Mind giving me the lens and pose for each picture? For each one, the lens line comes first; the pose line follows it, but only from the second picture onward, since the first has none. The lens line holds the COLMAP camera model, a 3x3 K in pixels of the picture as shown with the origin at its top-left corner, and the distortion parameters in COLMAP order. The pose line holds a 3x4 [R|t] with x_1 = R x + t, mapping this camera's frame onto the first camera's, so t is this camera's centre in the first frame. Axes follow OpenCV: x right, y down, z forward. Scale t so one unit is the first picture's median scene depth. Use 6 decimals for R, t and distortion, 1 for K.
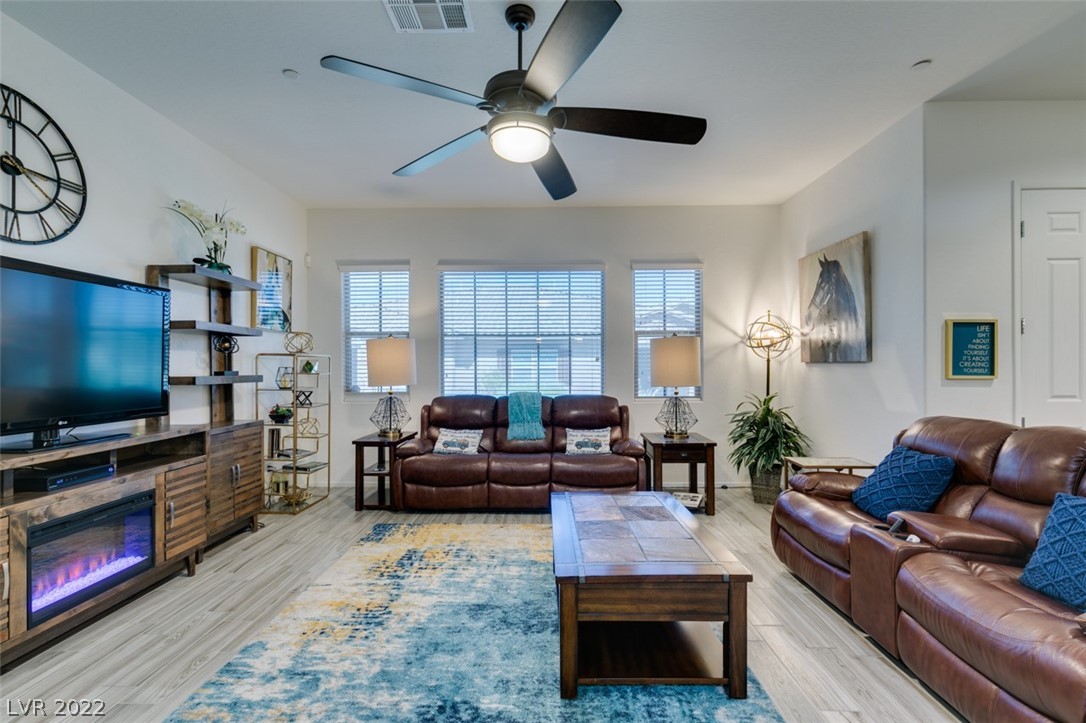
lens RADIAL K [[484.3, 0, 541.3], [0, 484.3, 367.4], [0, 0, 1]] dist [0.000855, -0.001769]
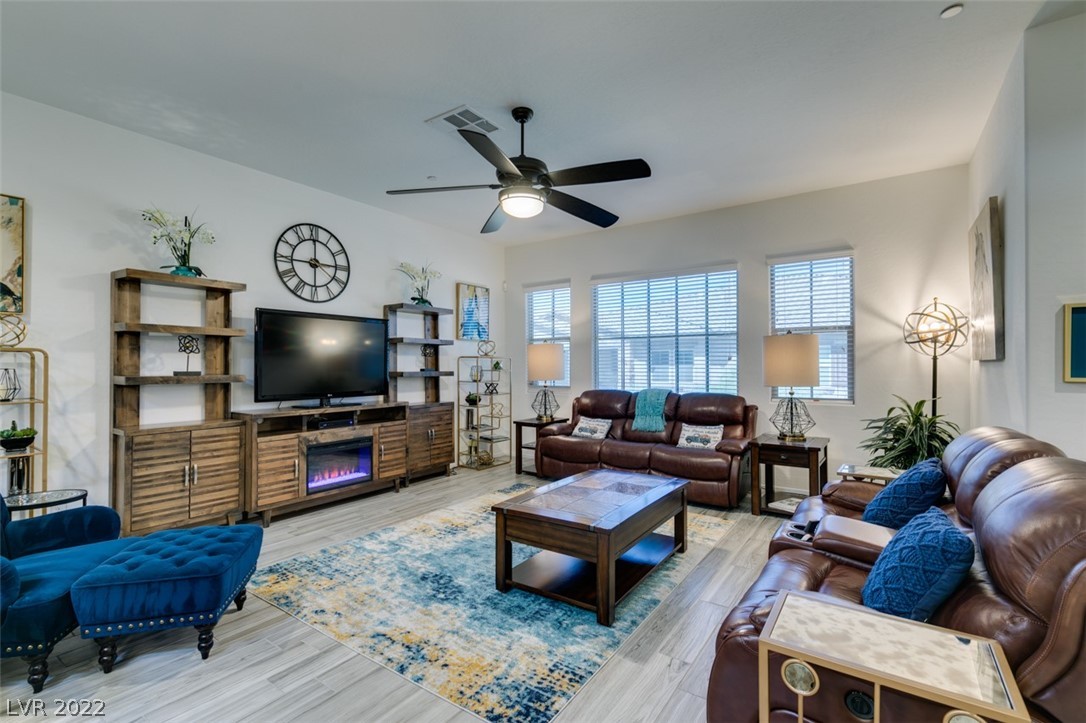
lens RADIAL K [[484.3, 0, 542.1], [0, 484.3, 366.0], [0, 0, 1]] dist [0.000855, -0.001769]
pose [[0.831389, 0.000507, -0.555691, 0.575725], [-0.000021, 1.000000, 0.000880, -0.002216], [0.555691, -0.000720, 0.831388, -0.092084]]
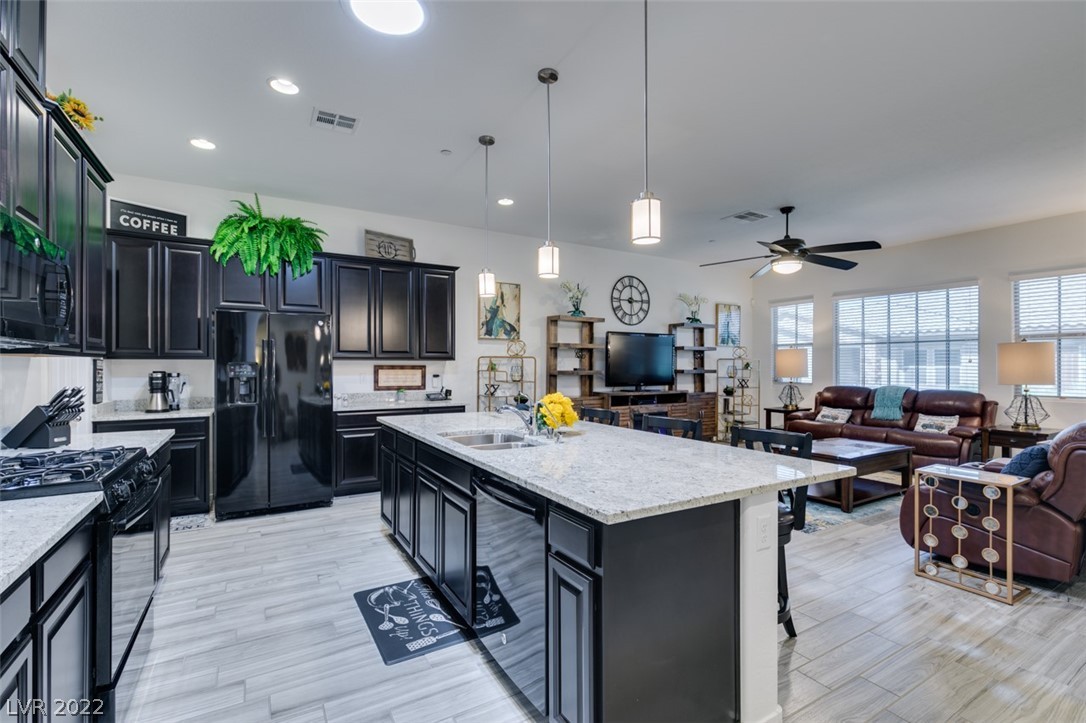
lens RADIAL K [[484.3, 0, 539.5], [0, 484.3, 365.9], [0, 0, 1]] dist [0.000855, -0.001769]
pose [[0.523218, 0.006337, -0.852175, 0.938354], [-0.005136, 0.999978, 0.004282, -0.006976], [0.852183, 0.002137, 0.523239, -0.845602]]
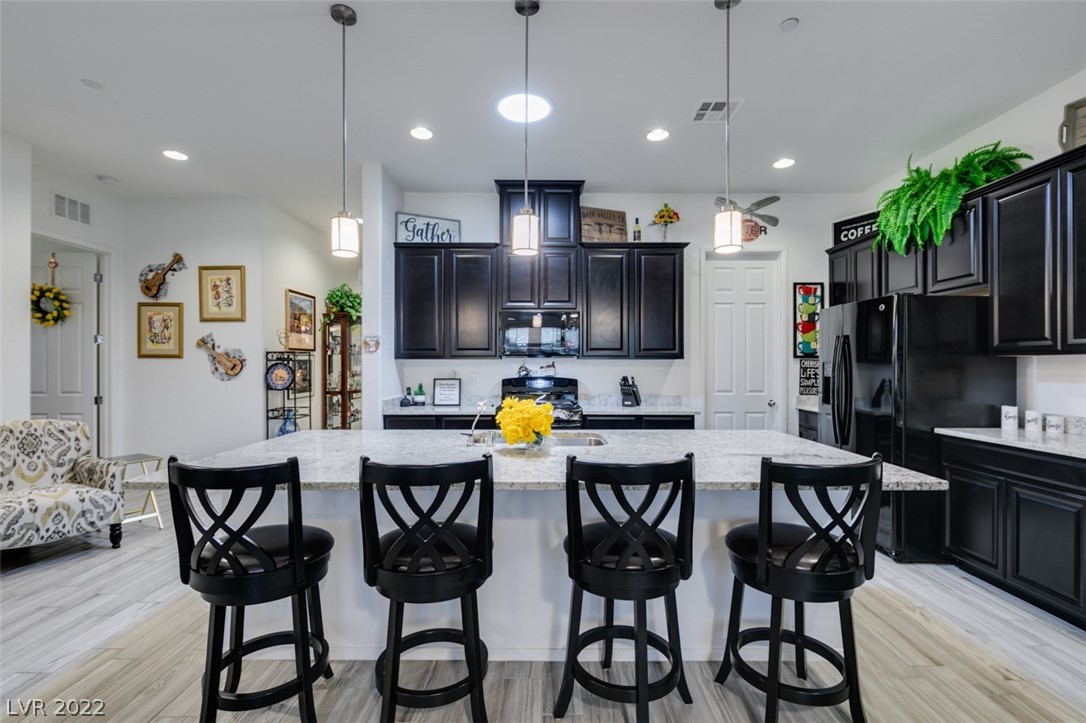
lens RADIAL K [[484.3, 0, 541.2], [0, 484.3, 363.1], [0, 0, 1]] dist [0.000855, -0.001769]
pose [[-0.999911, 0.003362, -0.012909, 0.168519], [0.003376, 0.999994, -0.001093, -0.002809], [0.012905, -0.001136, -0.999916, 0.366142]]
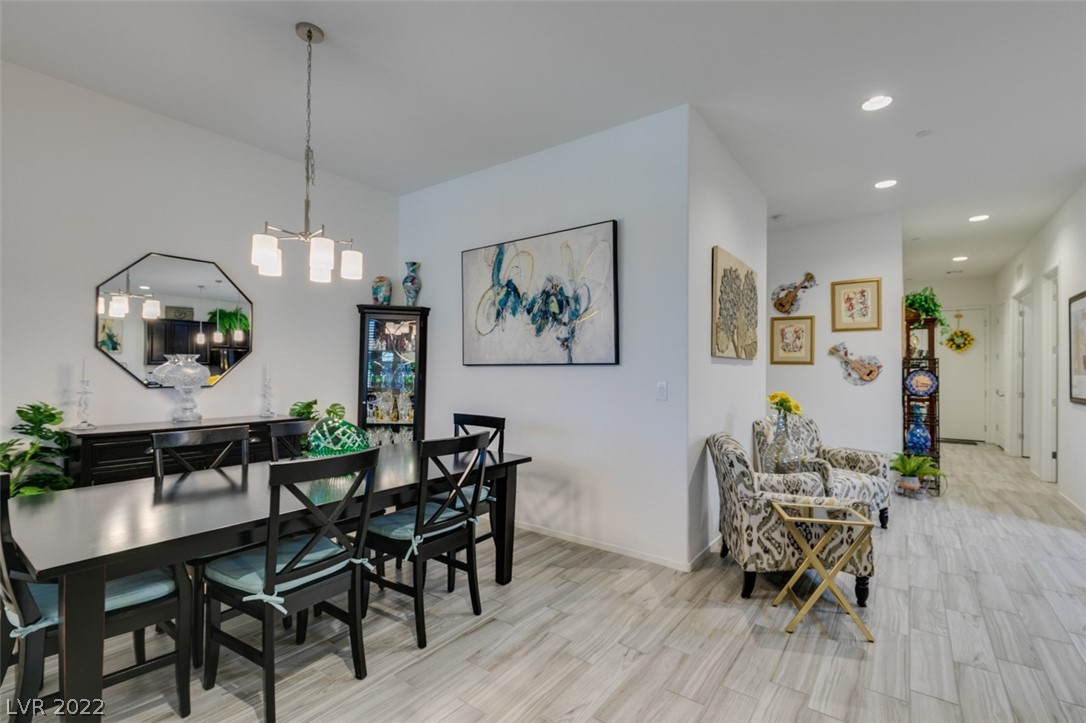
lens RADIAL K [[484.3, 0, 544.0], [0, 484.3, 364.7], [0, 0, 1]] dist [0.000855, -0.001769]
pose [[-0.812641, -0.000616, 0.582764, 1.088796], [-0.005266, 0.999966, -0.006286, -0.007243], [-0.582740, -0.008177, -0.812617, 0.817999]]
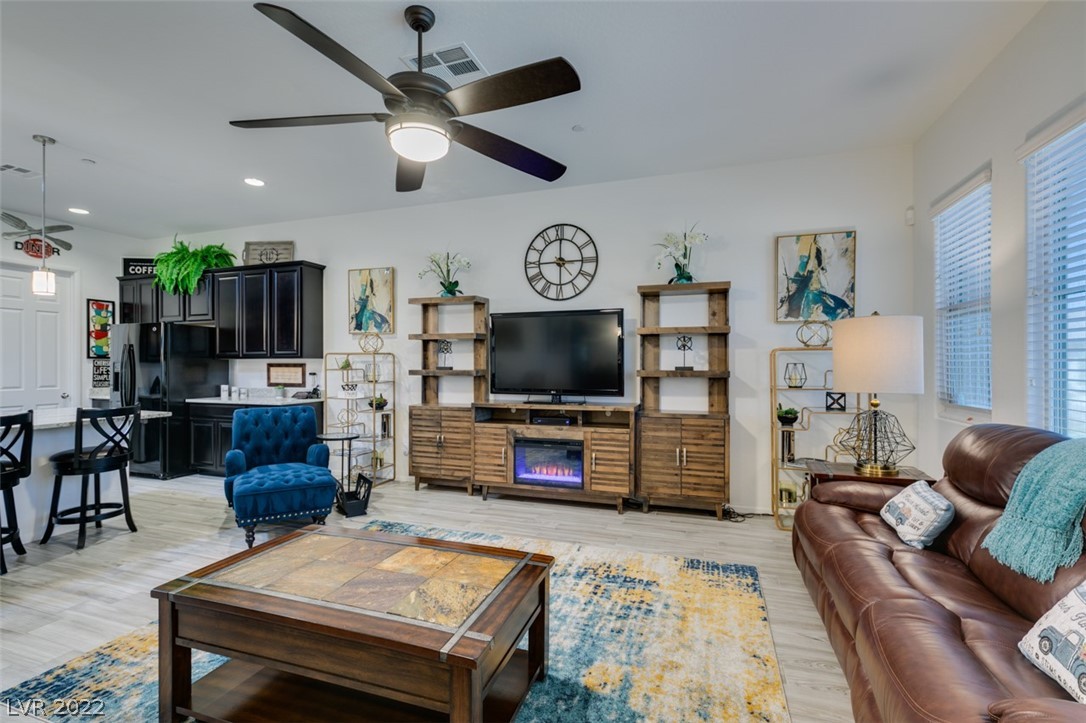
lens RADIAL K [[484.3, 0, 542.8], [0, 484.3, 363.6], [0, 0, 1]] dist [0.000855, -0.001769]
pose [[-0.304892, 0.003605, -0.952380, 0.628888], [0.000790, 0.999993, 0.003532, -0.003705], [0.952387, 0.000324, -0.304893, 1.154767]]
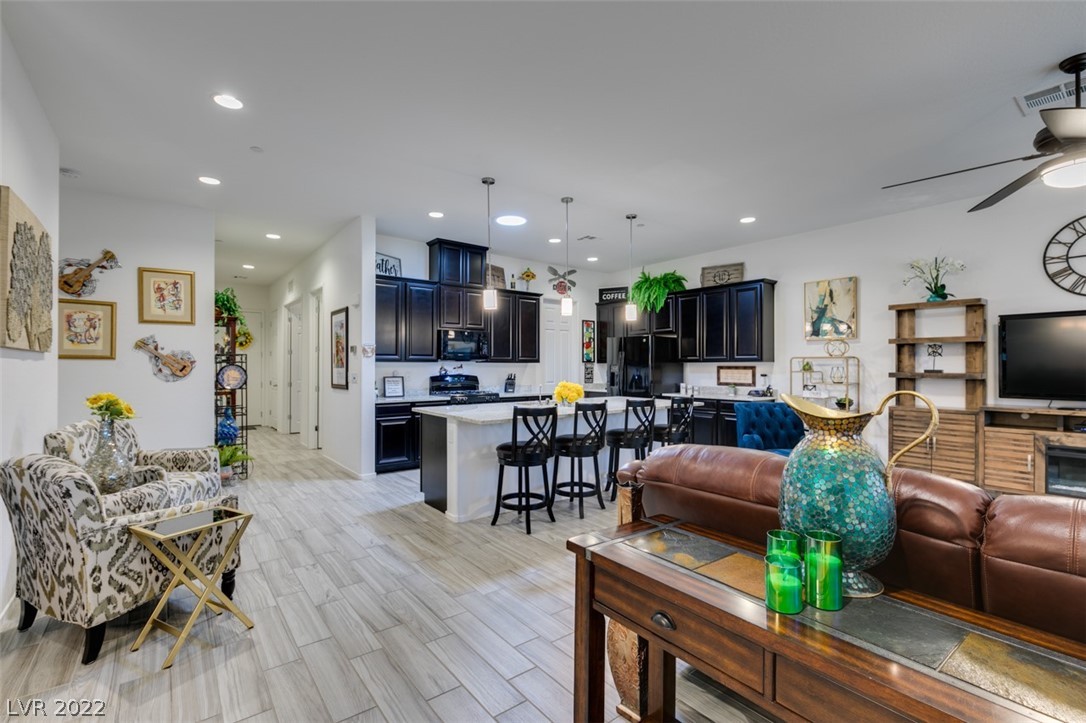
lens RADIAL K [[484.3, 0, 540.8], [0, 484.3, 362.7], [0, 0, 1]] dist [0.000855, -0.001769]
pose [[-0.778007, -0.001584, -0.628254, 1.237745], [0.001147, 0.999992, -0.003942, -0.006959], [0.628255, -0.003788, -0.777998, 0.809208]]
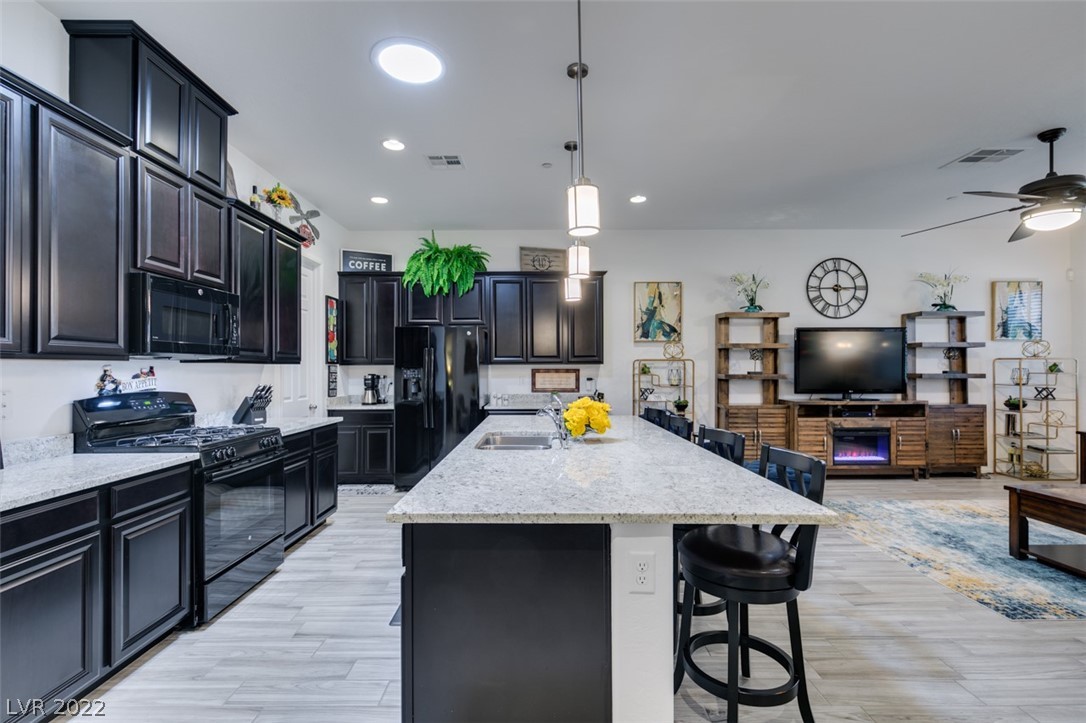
lens RADIAL K [[484.3, 0, 539.7], [0, 484.3, 366.0], [0, 0, 1]] dist [0.000855, -0.001769]
pose [[0.018202, -0.001604, -0.999833, 1.049262], [0.000879, 0.999998, -0.001589, -0.007631], [0.999834, -0.000850, 0.018204, -0.447267]]
